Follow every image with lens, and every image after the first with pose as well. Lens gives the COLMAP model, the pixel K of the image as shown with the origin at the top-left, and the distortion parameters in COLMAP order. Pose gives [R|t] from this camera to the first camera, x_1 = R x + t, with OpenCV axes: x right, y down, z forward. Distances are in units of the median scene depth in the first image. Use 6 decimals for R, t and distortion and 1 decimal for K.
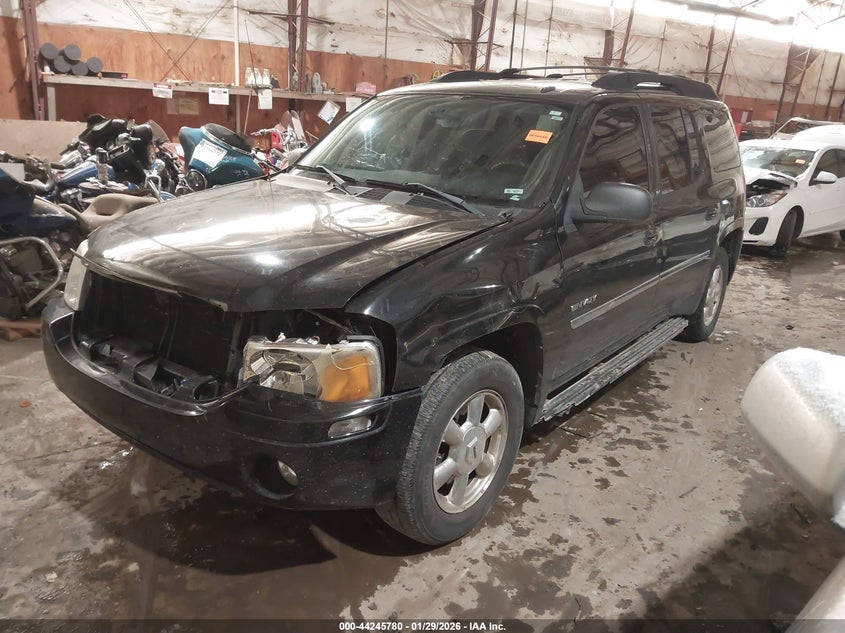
lens RADIAL K [[662.6, 0, 422.1], [0, 662.6, 314.8], [0, 0, 1]] dist [-0.011872, -0.010376]
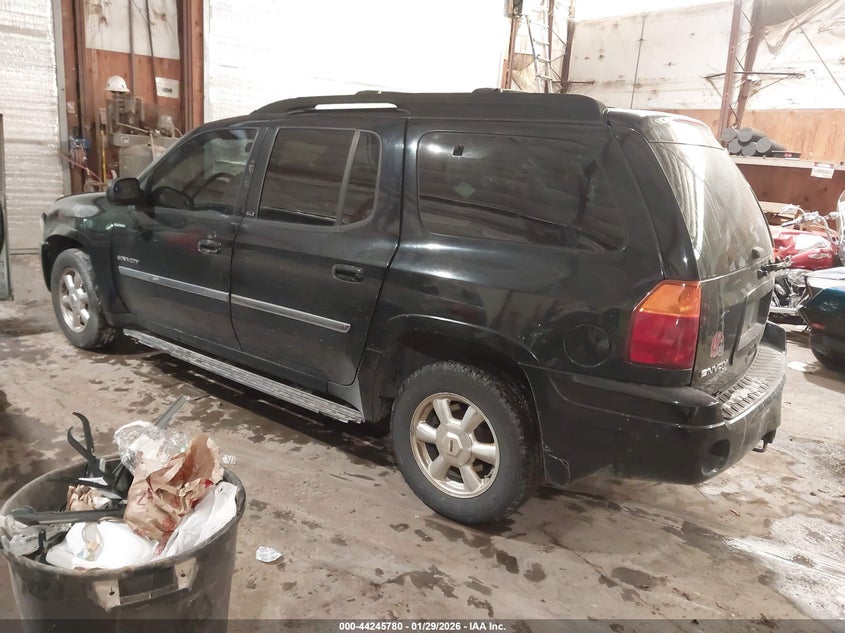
lens RADIAL K [[662.6, 0, 421.8], [0, 662.6, 317.8], [0, 0, 1]] dist [-0.011872, -0.010376]
pose [[0.015683, 0.197609, -0.980155, 1.356098], [-0.349681, 0.919458, 0.179777, -0.311416], [0.936737, 0.339923, 0.083520, 1.214346]]
